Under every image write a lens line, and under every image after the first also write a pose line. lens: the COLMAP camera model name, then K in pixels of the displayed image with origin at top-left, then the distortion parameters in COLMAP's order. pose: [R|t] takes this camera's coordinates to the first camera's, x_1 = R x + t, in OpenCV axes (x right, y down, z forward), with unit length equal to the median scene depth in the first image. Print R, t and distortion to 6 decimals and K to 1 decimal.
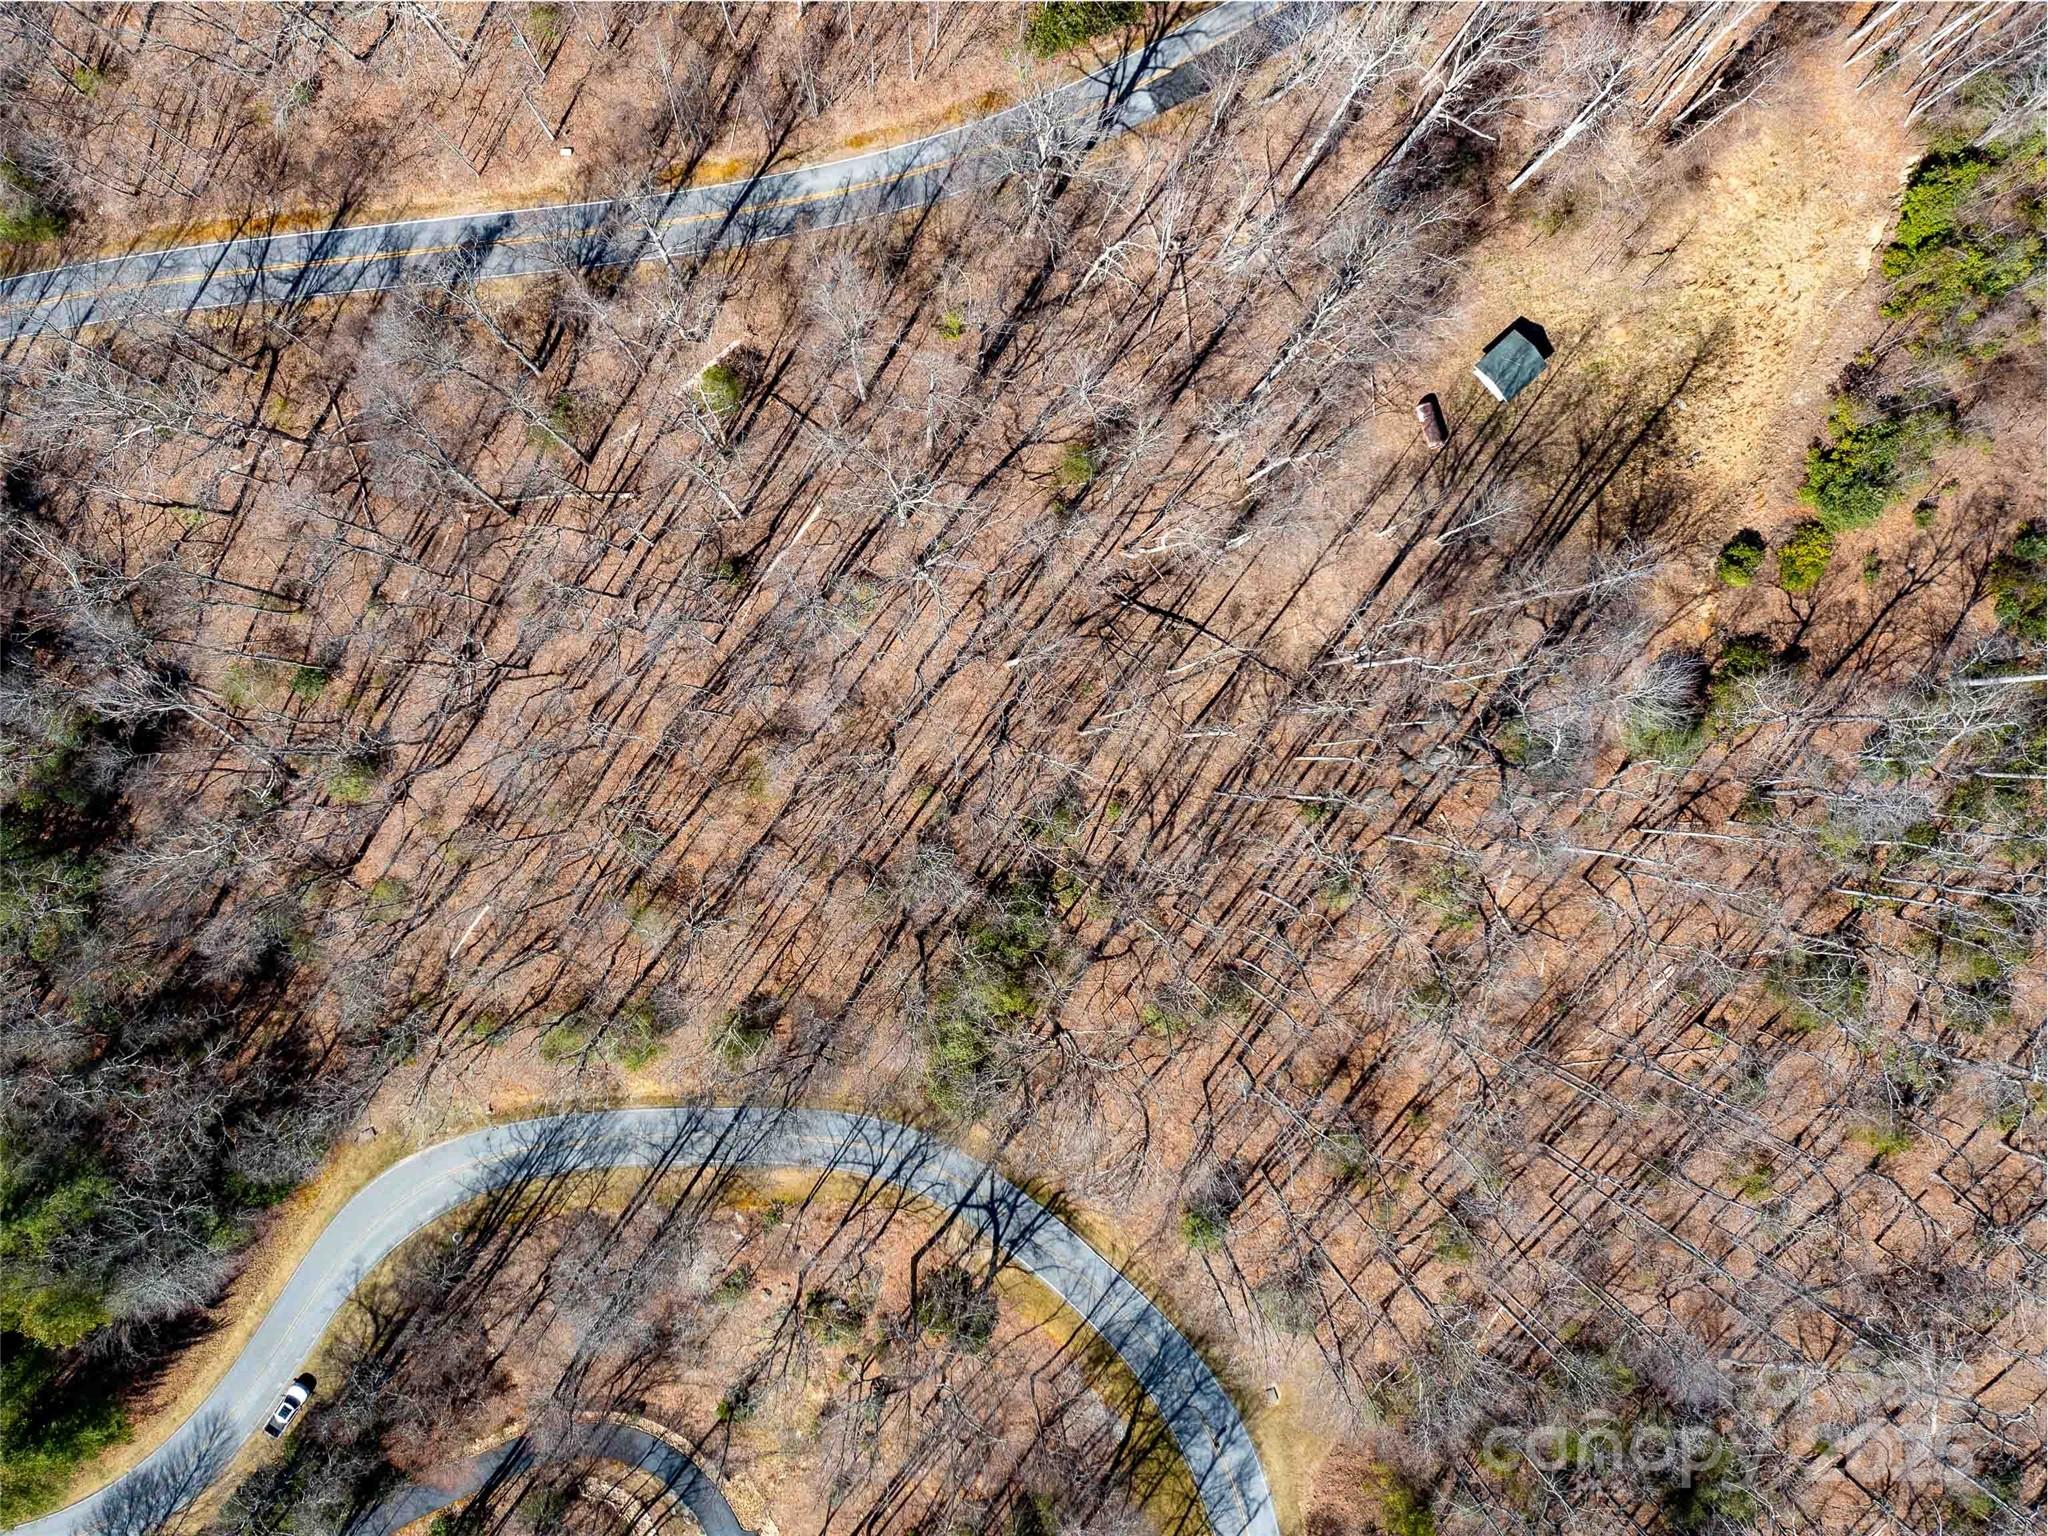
lens RADIAL K [[1804.5, 0, 887.8], [0, 1804.5, 750.7], [0, 0, 1]] dist [-0.027631, 0.005489]
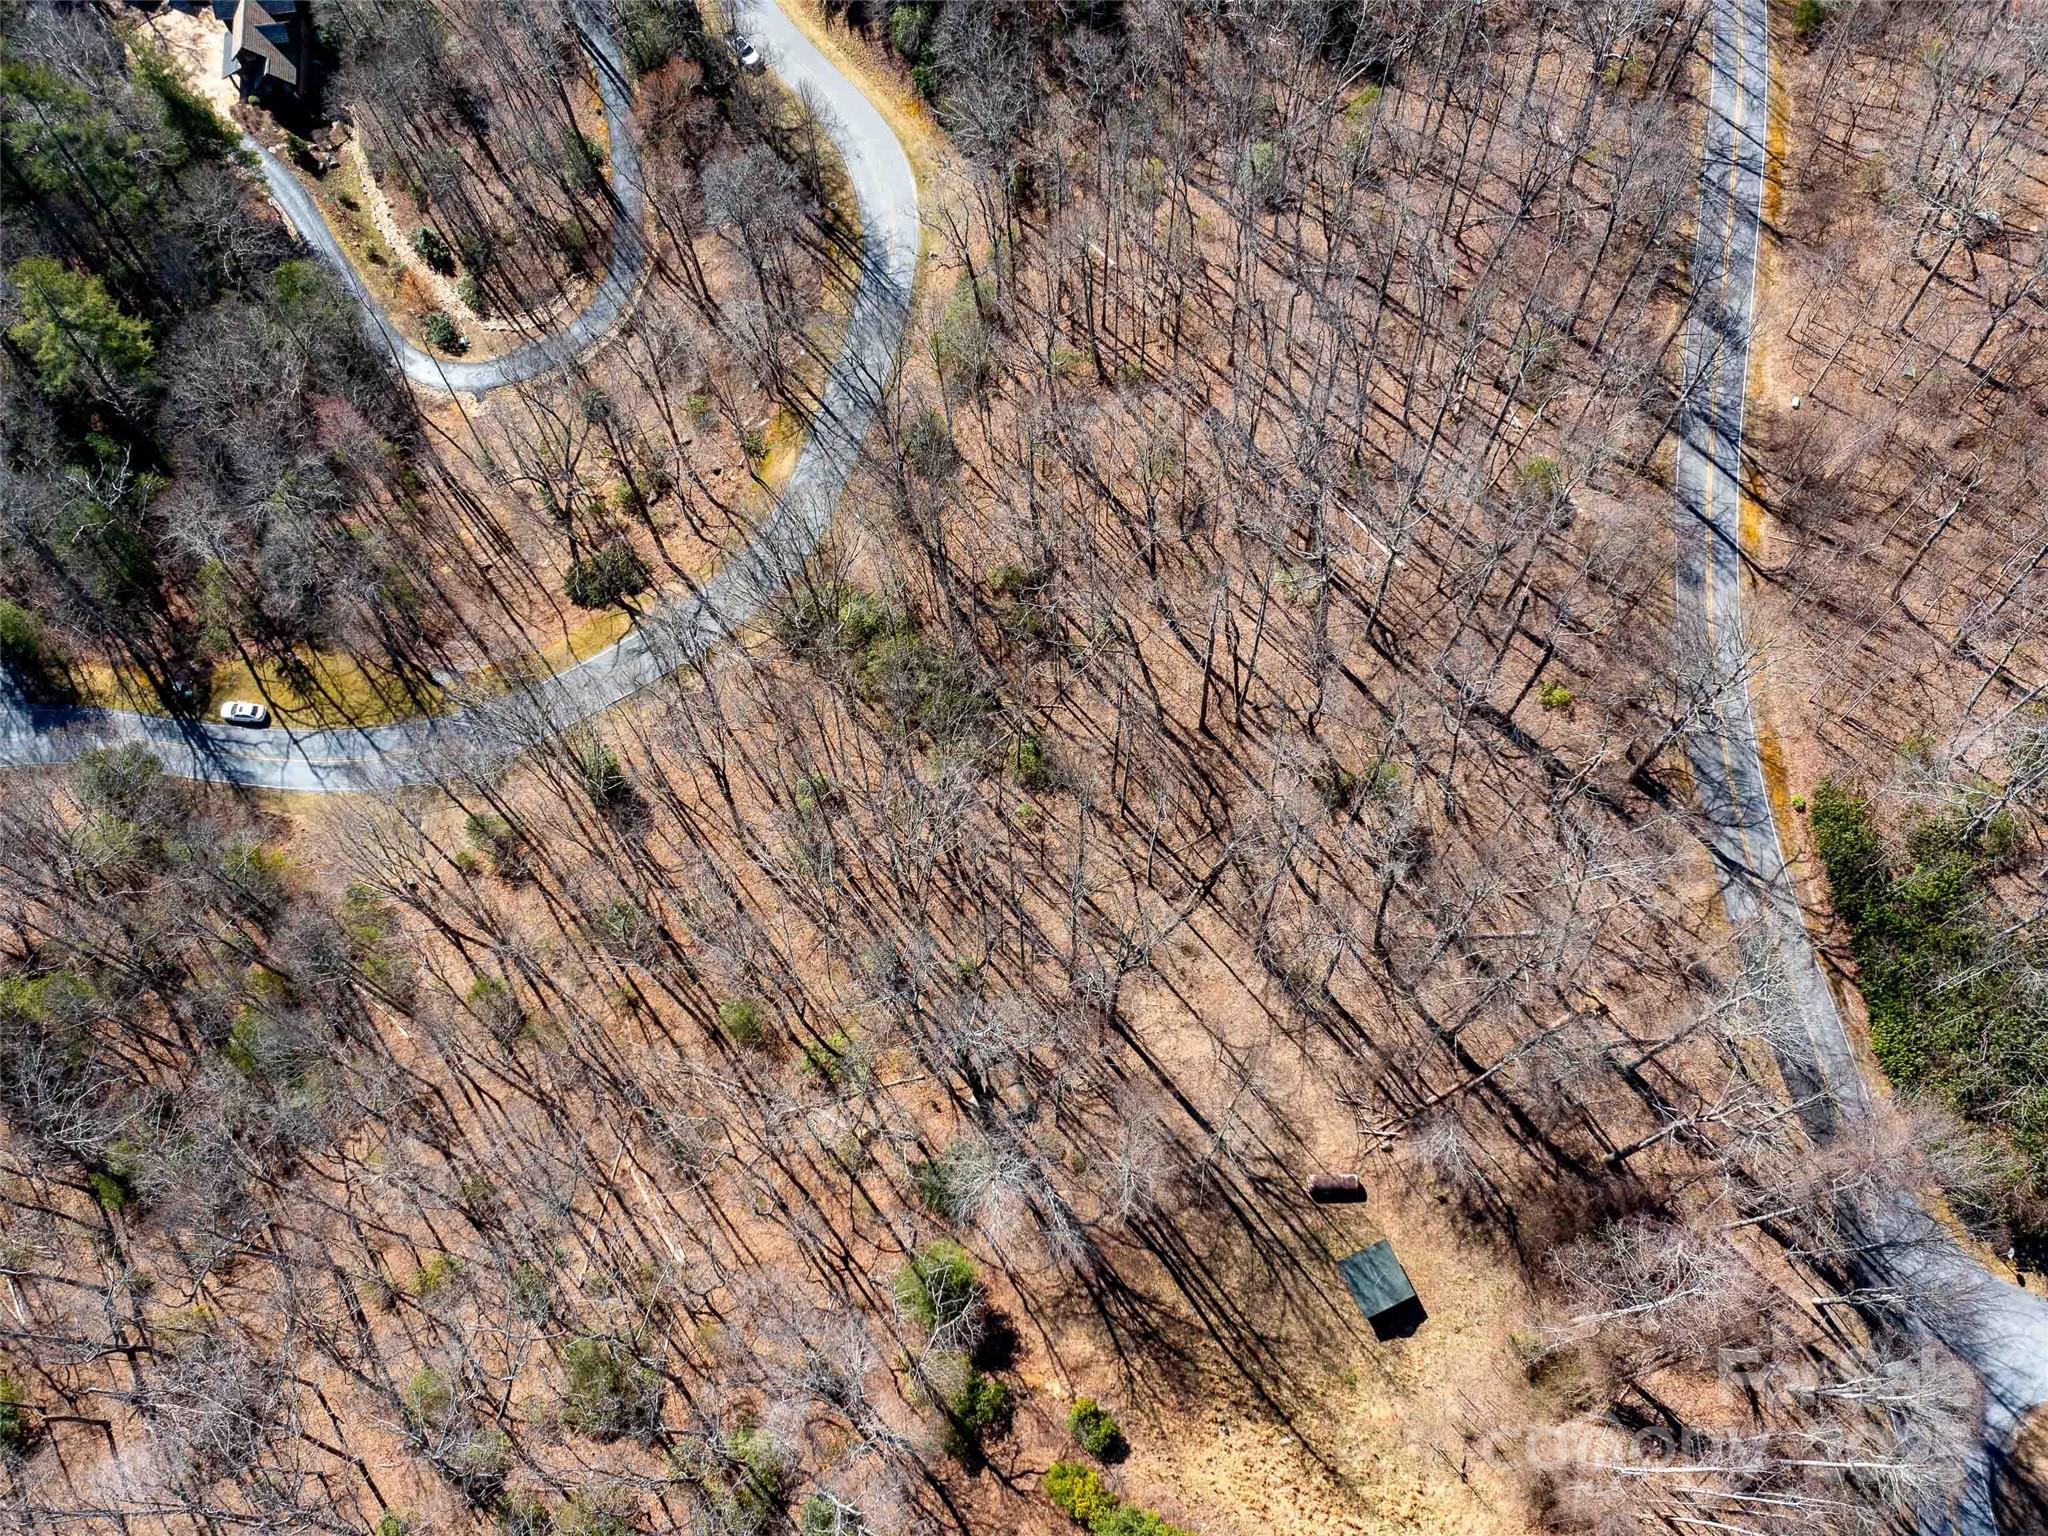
lens RADIAL K [[1822.2, 0, 1014.5], [0, 1822.2, 748.2], [0, 0, 1]] dist [-0.023413, 0.005224]
pose [[-0.300139, 0.903897, -0.304772, 0.421360], [-0.953318, -0.273123, 0.128795, -0.083381], [0.033177, 0.329201, 0.943677, 0.053031]]
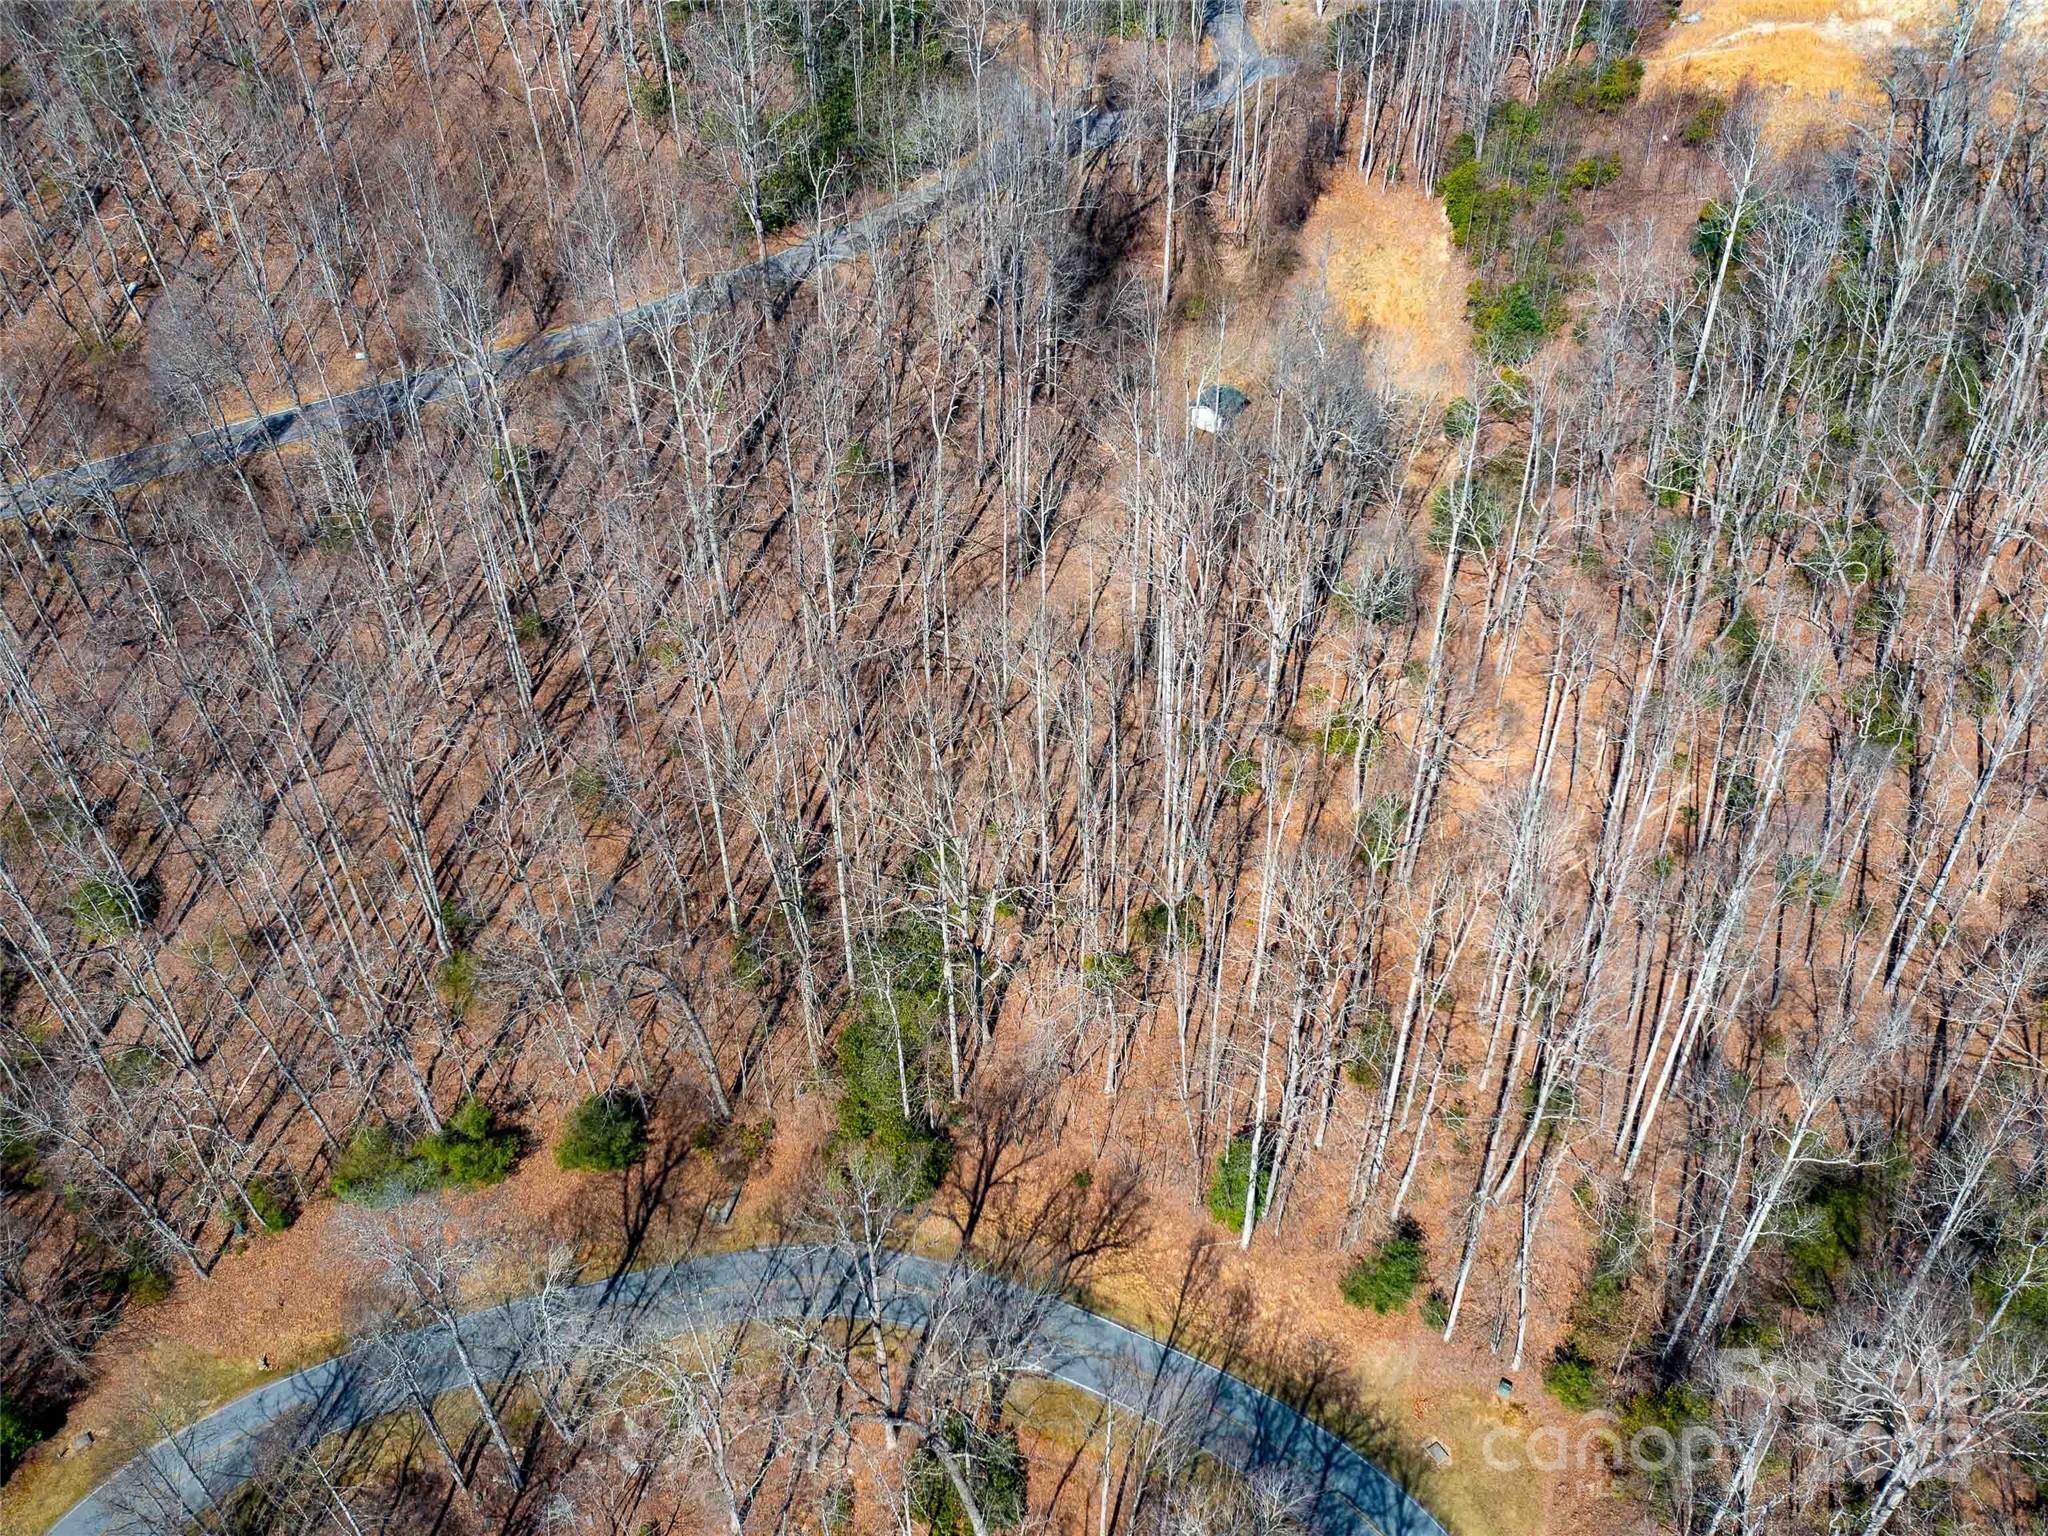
lens RADIAL K [[1822.2, 0, 1014.5], [0, 1822.2, 748.2], [0, 0, 1]] dist [-0.023413, 0.005224]
pose [[0.967149, -0.157661, 0.199413, -0.041550], [0.253657, 0.650234, -0.716138, 0.703546], [-0.016757, 0.743195, 0.668865, 0.371121]]
